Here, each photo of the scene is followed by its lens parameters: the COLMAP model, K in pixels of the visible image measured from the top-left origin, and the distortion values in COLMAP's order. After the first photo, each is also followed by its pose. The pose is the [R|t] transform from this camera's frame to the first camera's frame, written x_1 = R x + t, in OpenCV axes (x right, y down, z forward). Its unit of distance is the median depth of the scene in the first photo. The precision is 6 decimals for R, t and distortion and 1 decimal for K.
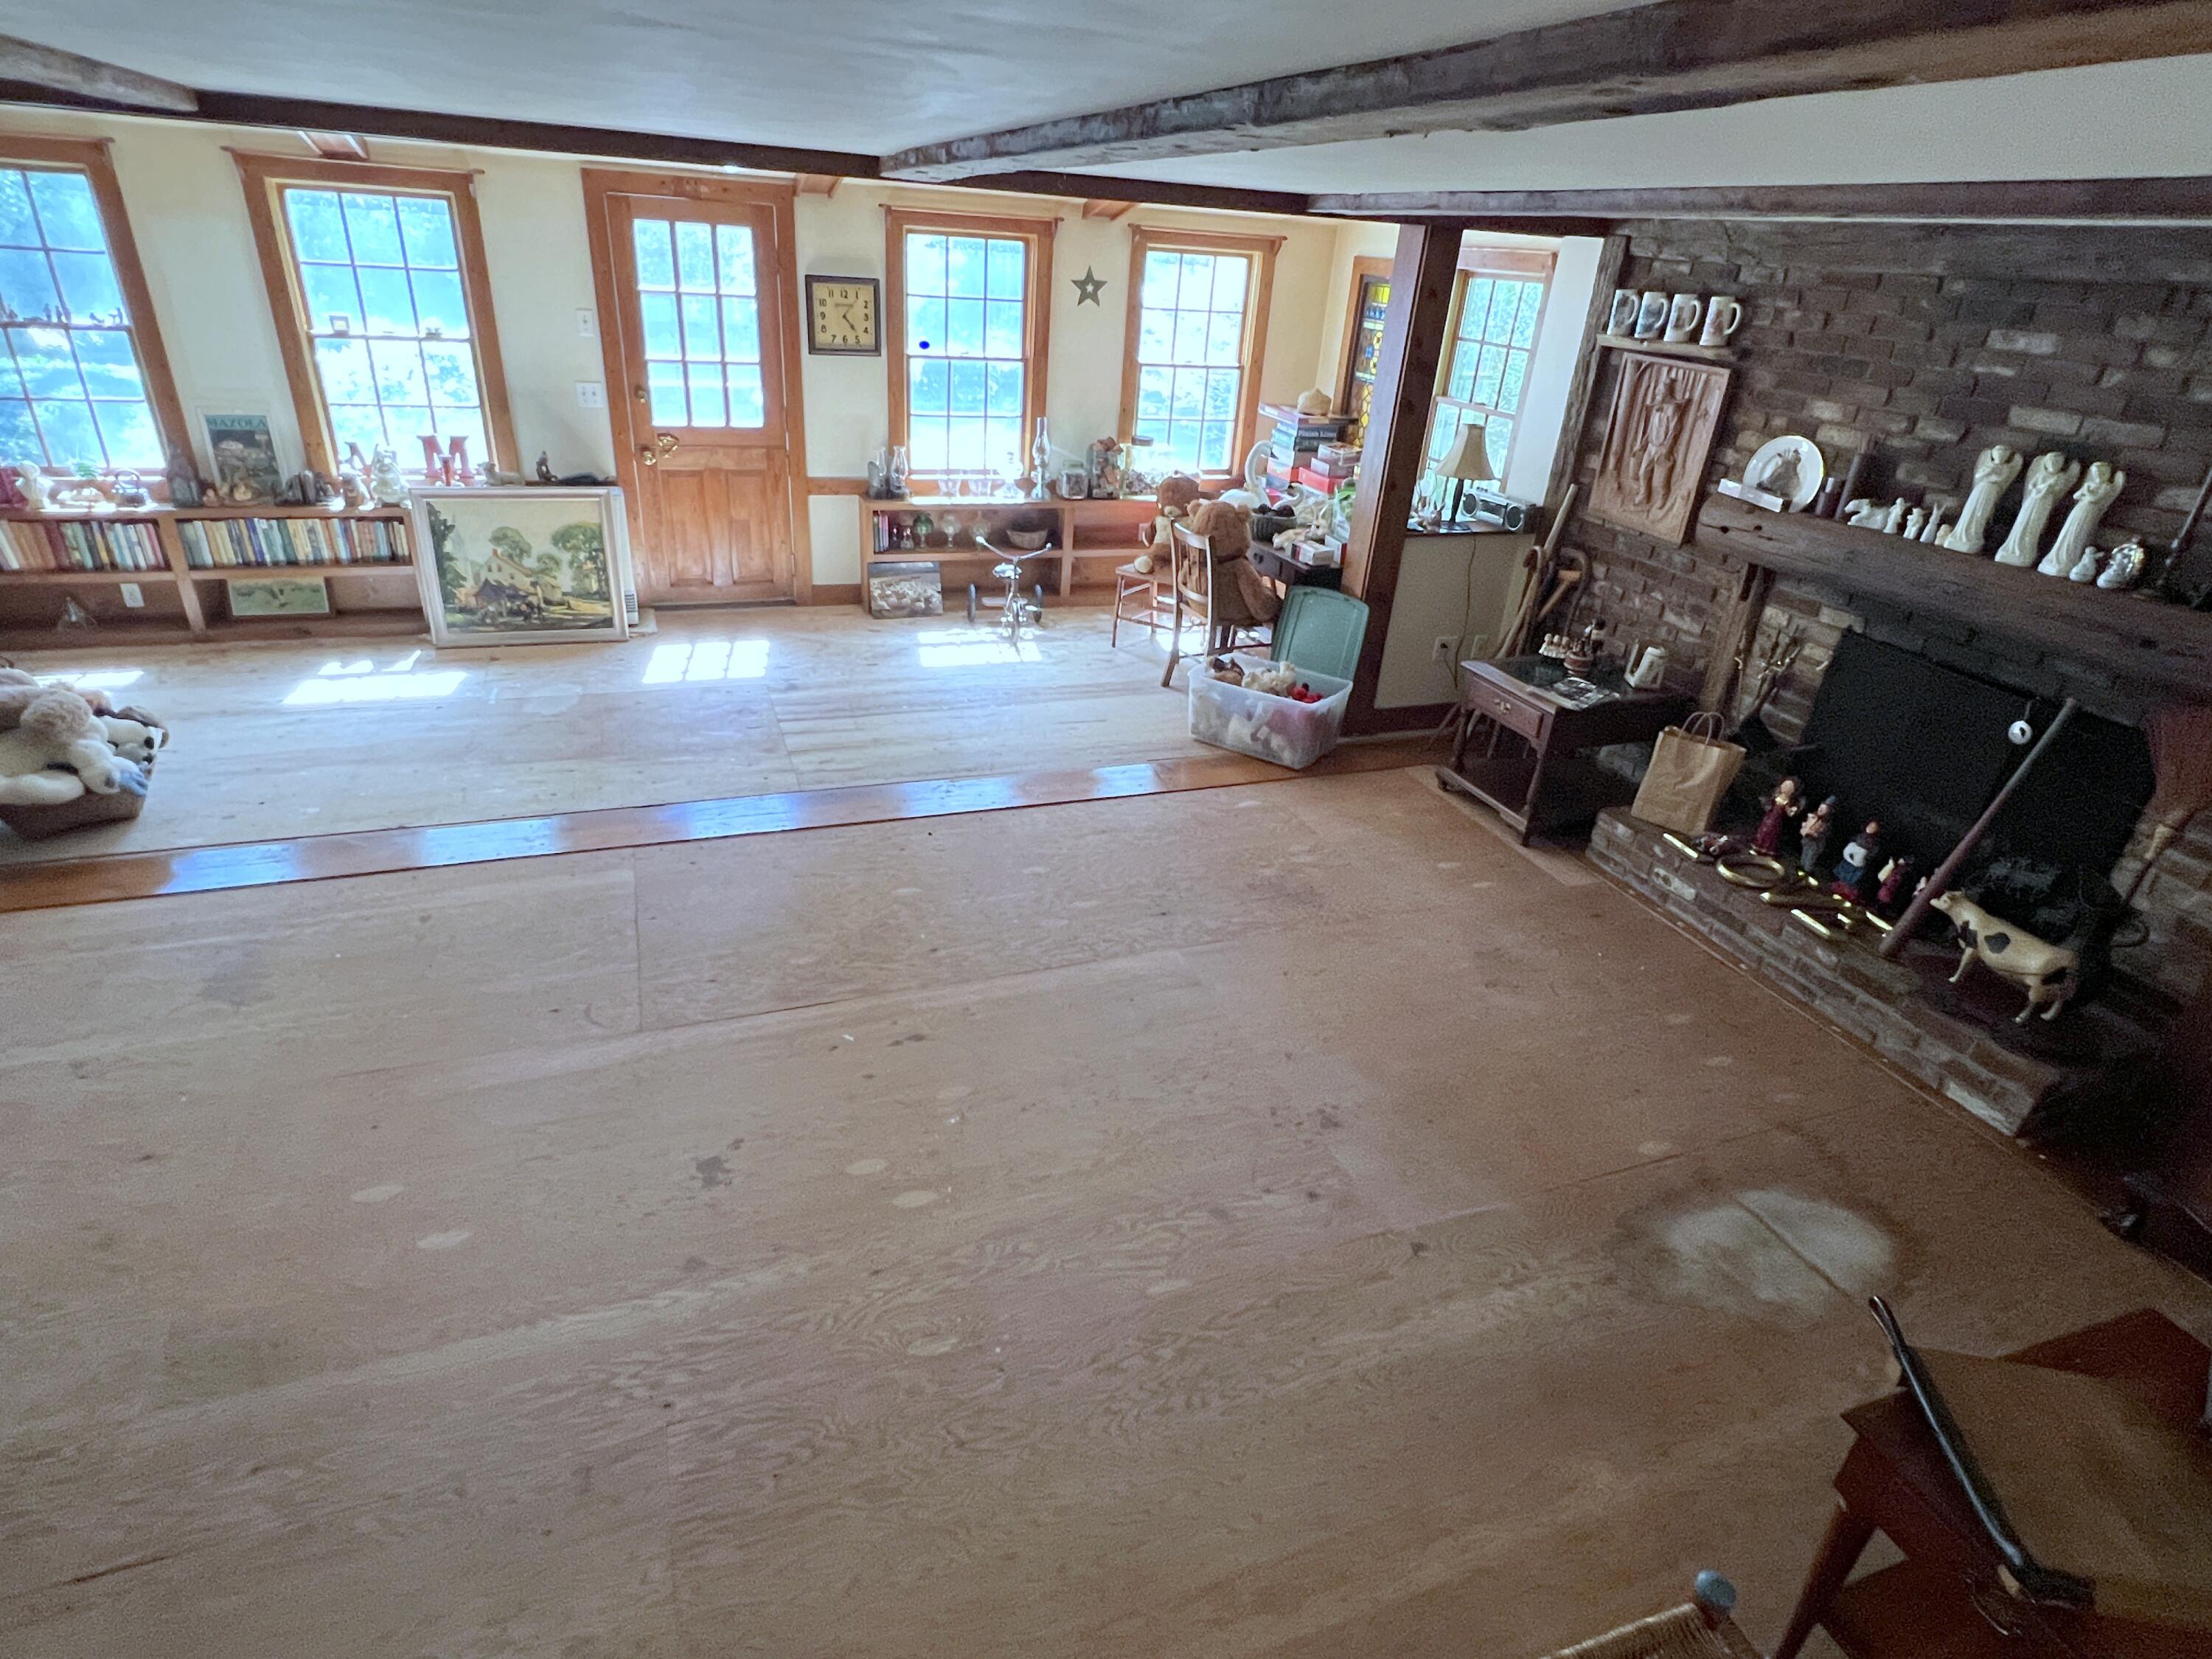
lens RADIAL K [[1150.4, 0, 1106.0], [0, 1150.4, 829.5], [0, 0, 1]] dist [-0.003030, -0.000576]
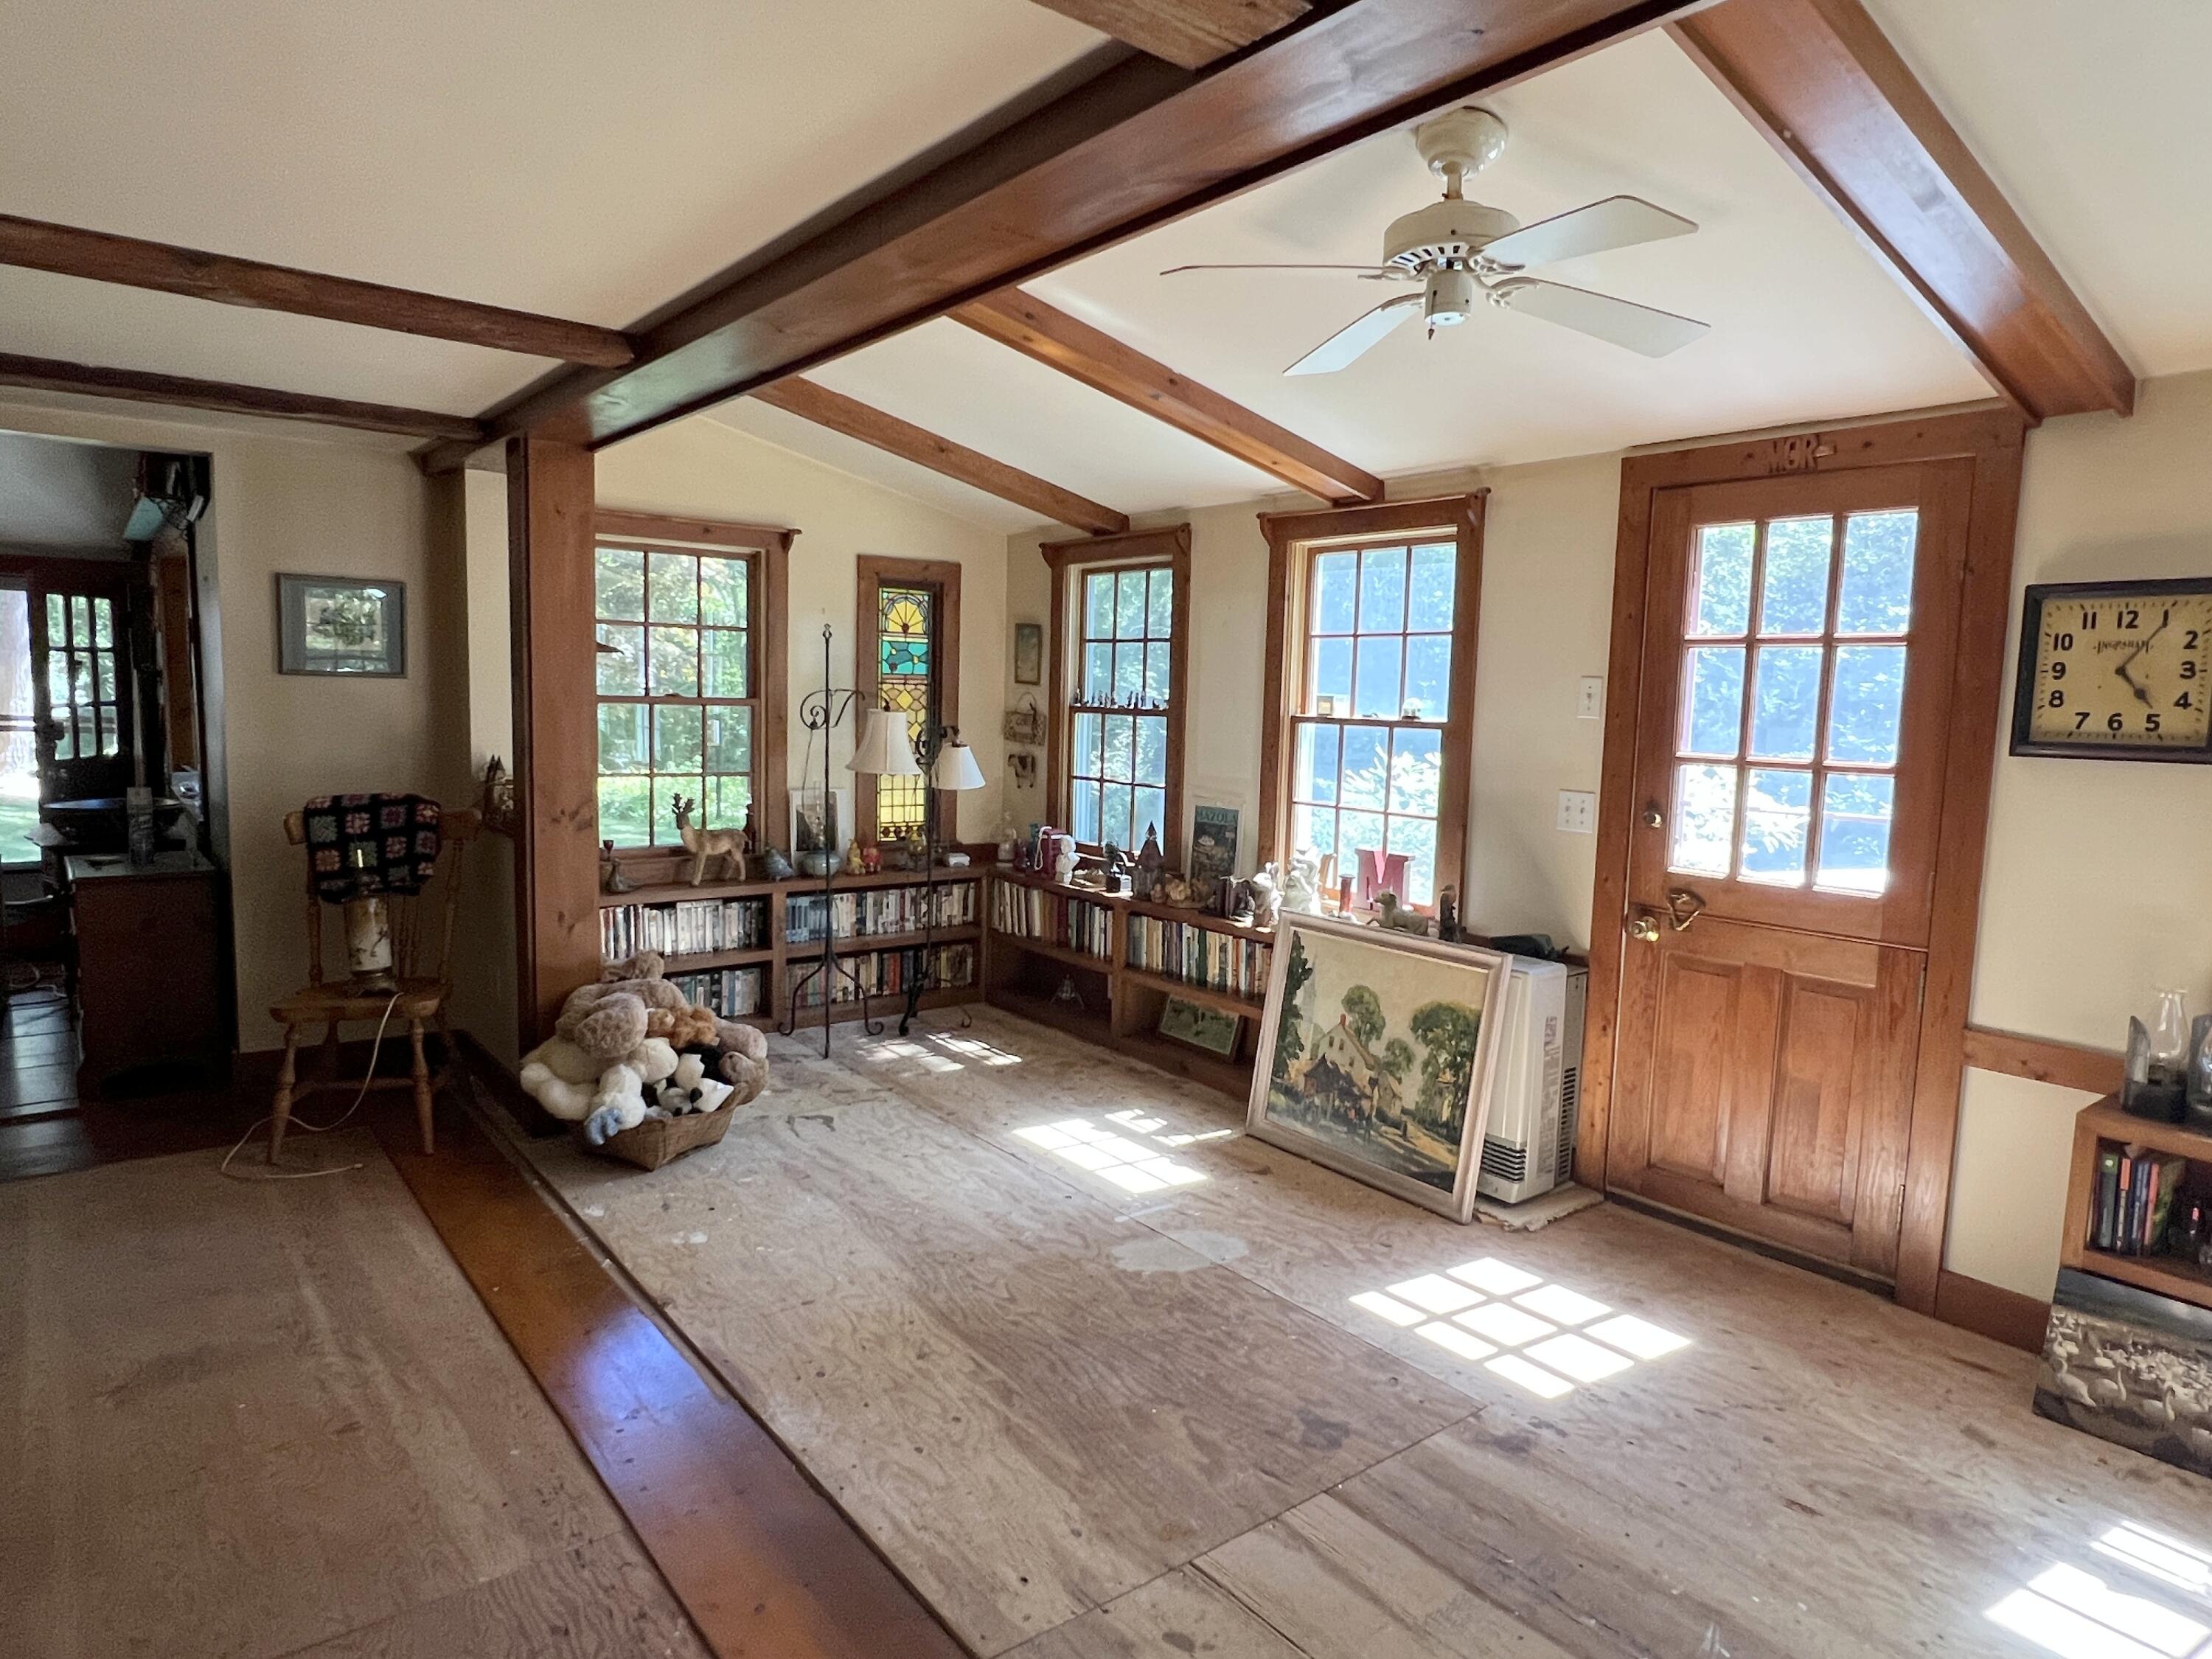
lens RADIAL K [[1300.7, 0, 1092.8], [0, 1300.7, 825.6], [0, 0, 1]] dist [-0.003351, -0.000750]
pose [[0.293890, 0.039086, -0.955040, 0.116890], [-0.442632, 0.891140, -0.099738, -0.207065], [0.847175, 0.452043, 0.279197, 0.640548]]
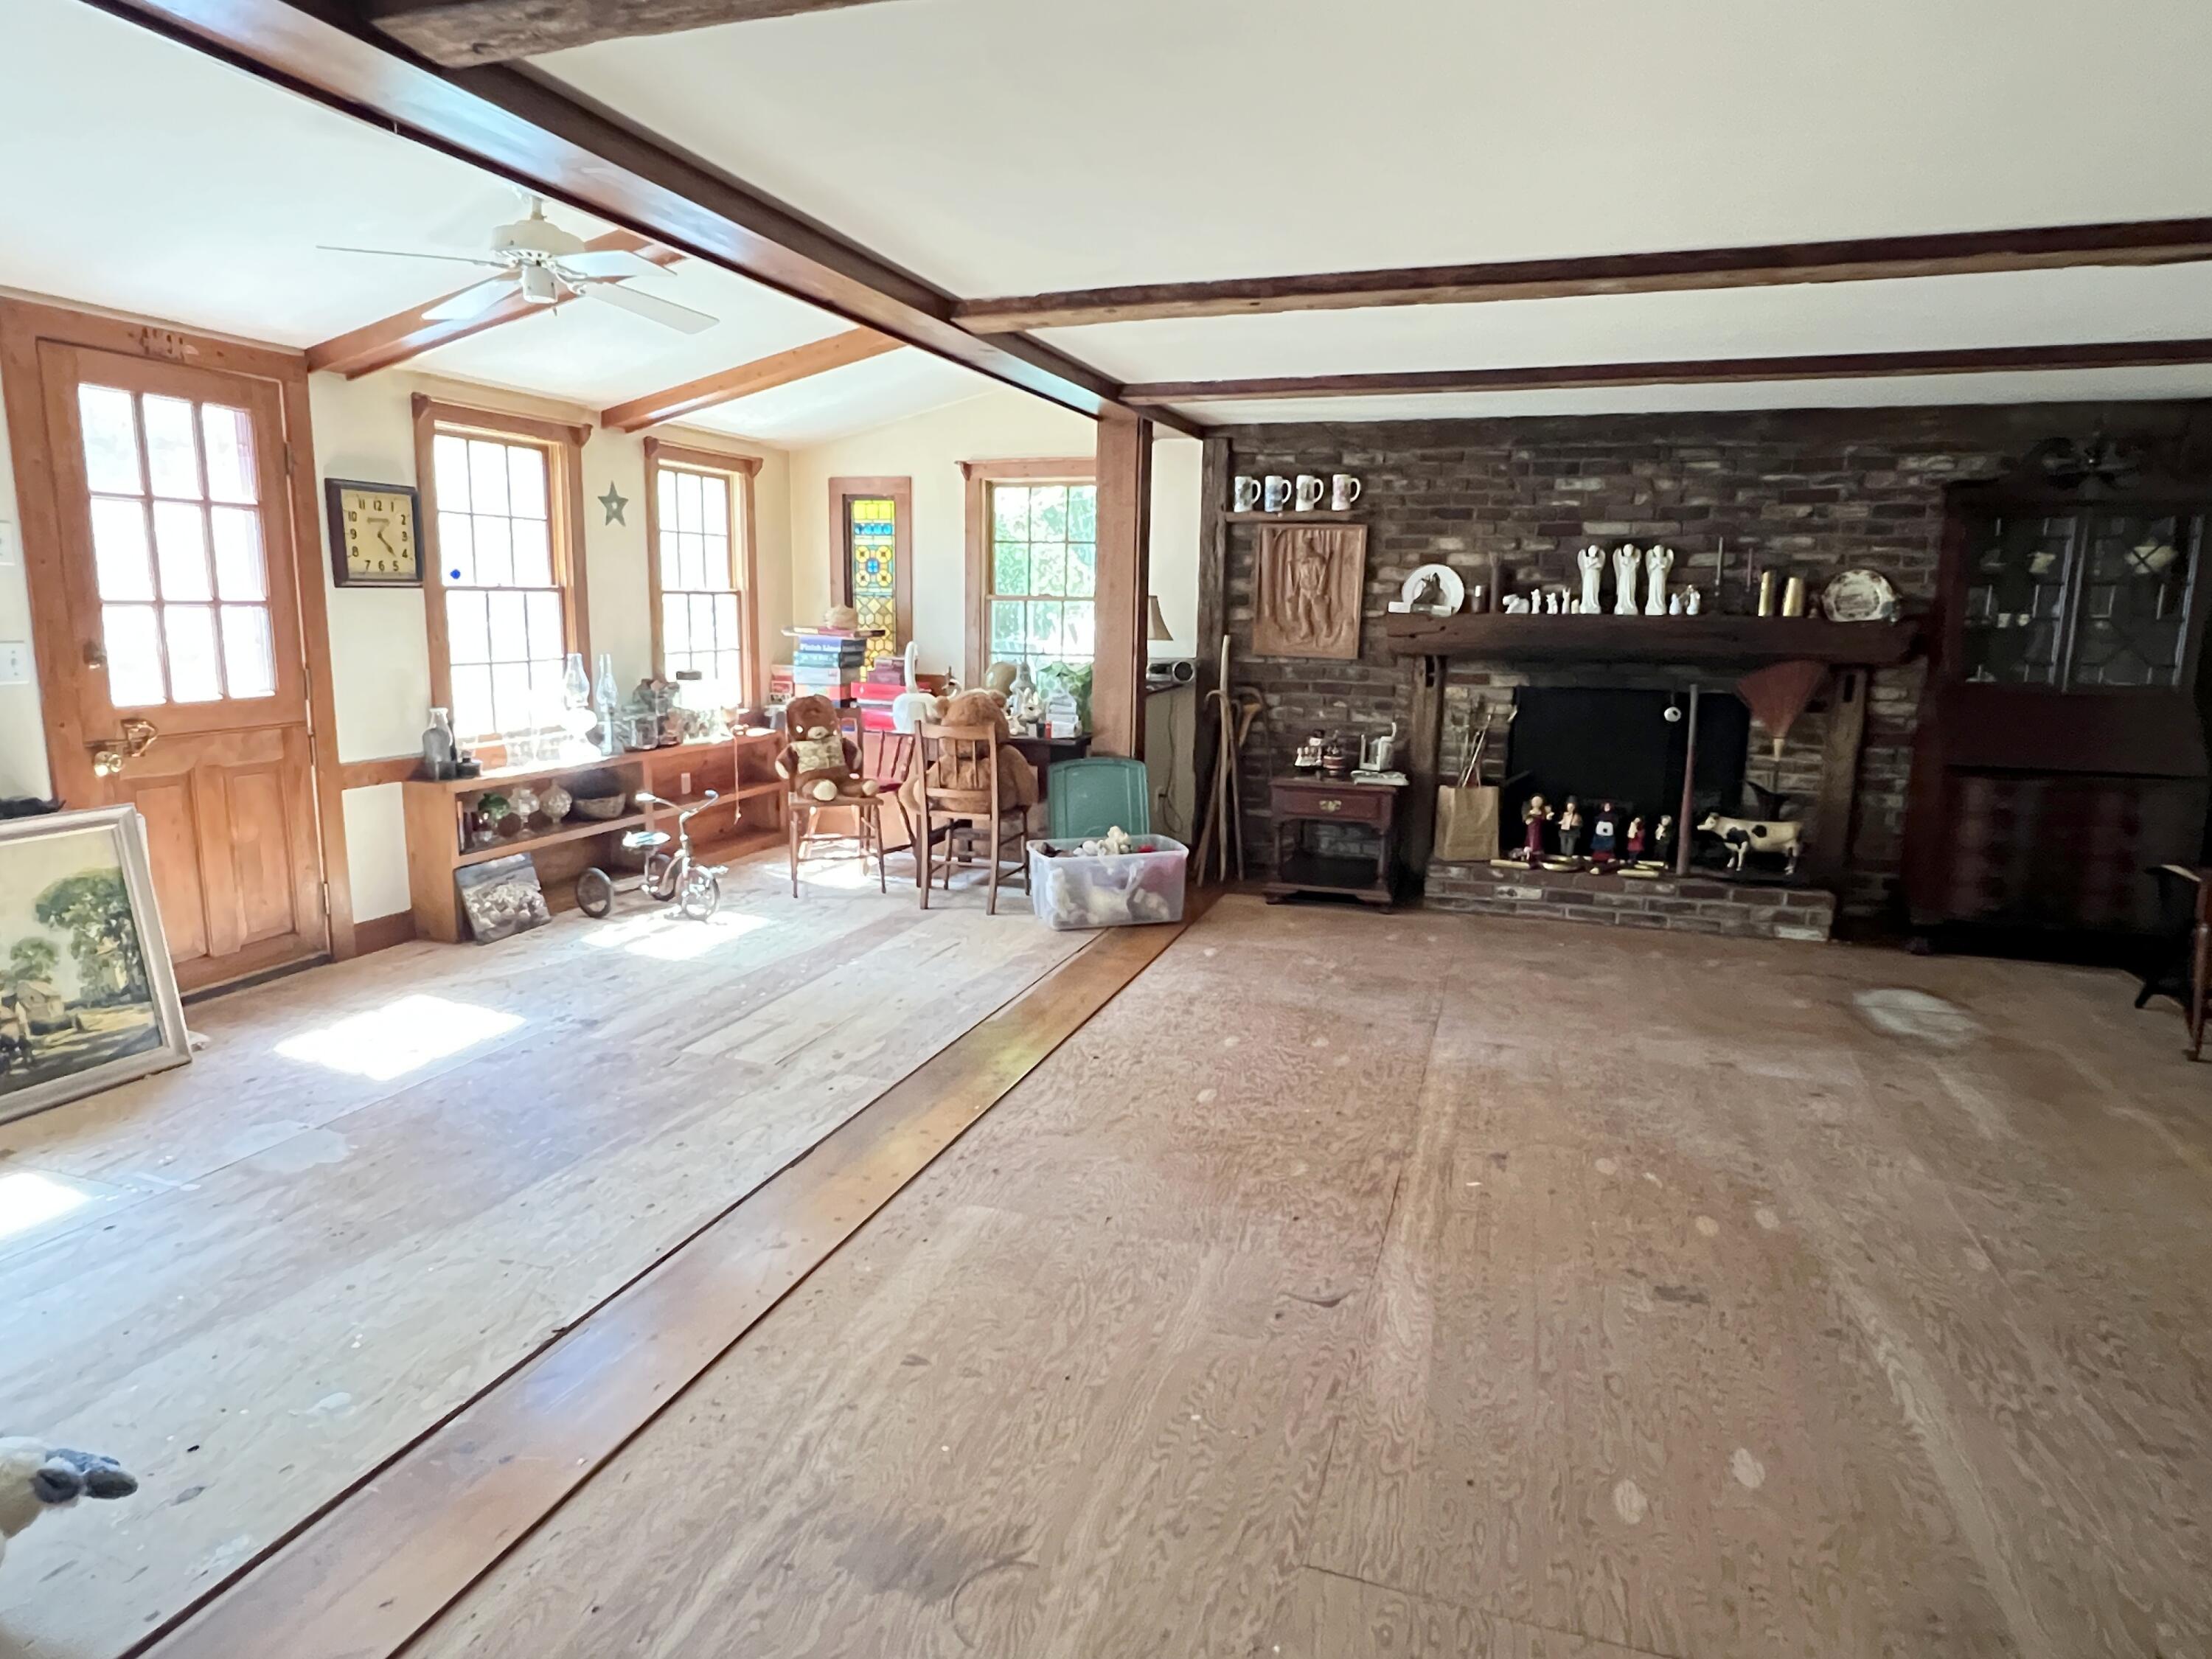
lens RADIAL K [[1300.7, 0, 1092.8], [0, 1300.7, 825.6], [0, 0, 1]] dist [-0.003351, -0.000750]
pose [[0.635423, -0.187998, 0.748929, -0.632173], [0.375116, 0.922925, -0.086588, -0.053547], [-0.674927, 0.335955, 0.656969, 0.263581]]
